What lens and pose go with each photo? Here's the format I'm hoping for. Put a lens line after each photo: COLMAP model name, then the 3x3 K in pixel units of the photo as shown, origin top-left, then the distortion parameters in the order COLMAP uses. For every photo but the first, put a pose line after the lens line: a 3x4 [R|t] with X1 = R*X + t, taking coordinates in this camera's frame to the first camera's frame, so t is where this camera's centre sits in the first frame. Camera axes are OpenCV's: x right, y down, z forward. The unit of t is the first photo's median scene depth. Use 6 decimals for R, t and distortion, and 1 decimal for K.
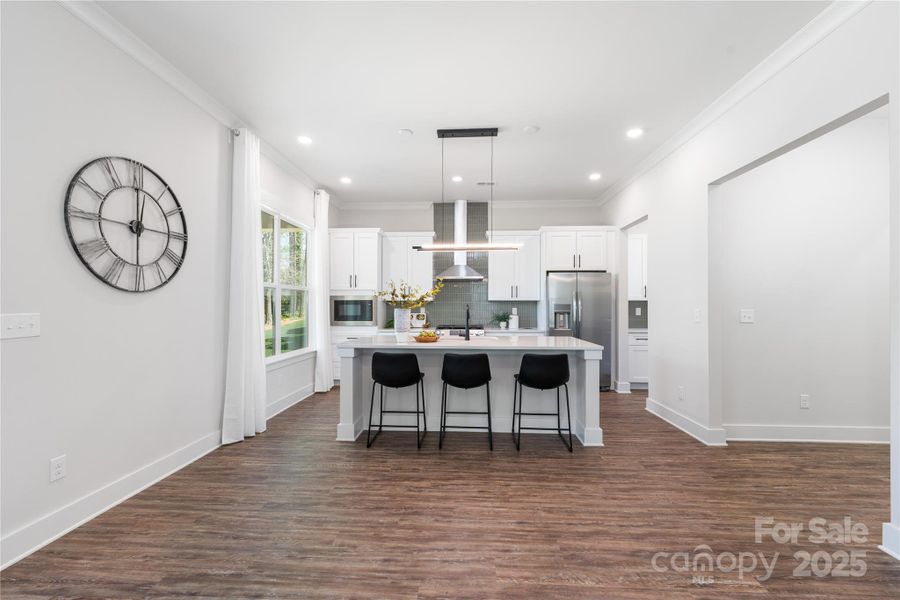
lens RADIAL K [[369.3, 0, 445.7], [0, 369.3, 304.4], [0, 0, 1]] dist [-0.002457, -0.000359]
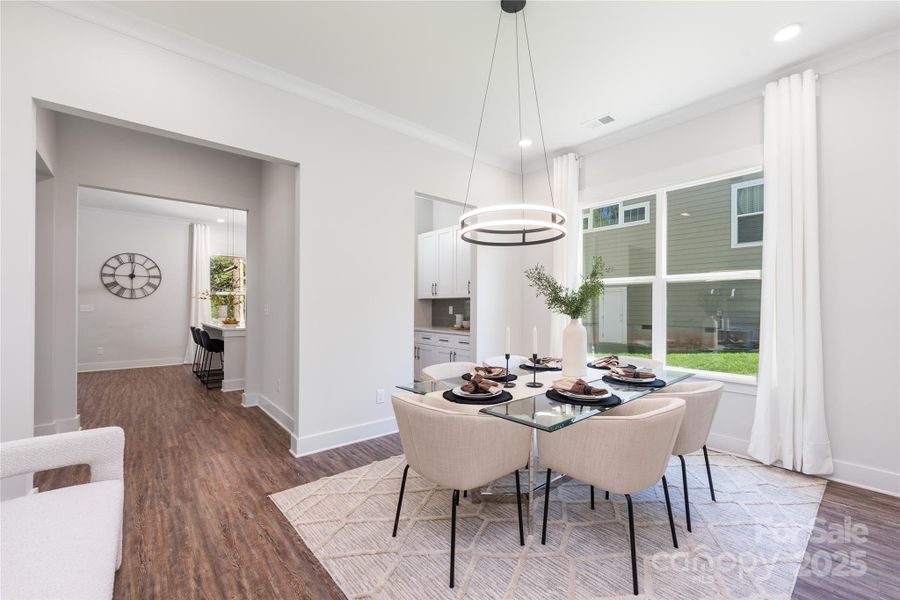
lens RADIAL K [[369.3, 0, 445.8], [0, 369.3, 307.3], [0, 0, 1]] dist [-0.002457, -0.000359]
pose [[0.689596, 0.000767, -0.724193, 3.055764], [-0.001259, 0.999999, -0.000139, 0.031451], [0.724193, 0.001008, 0.689597, 0.835897]]
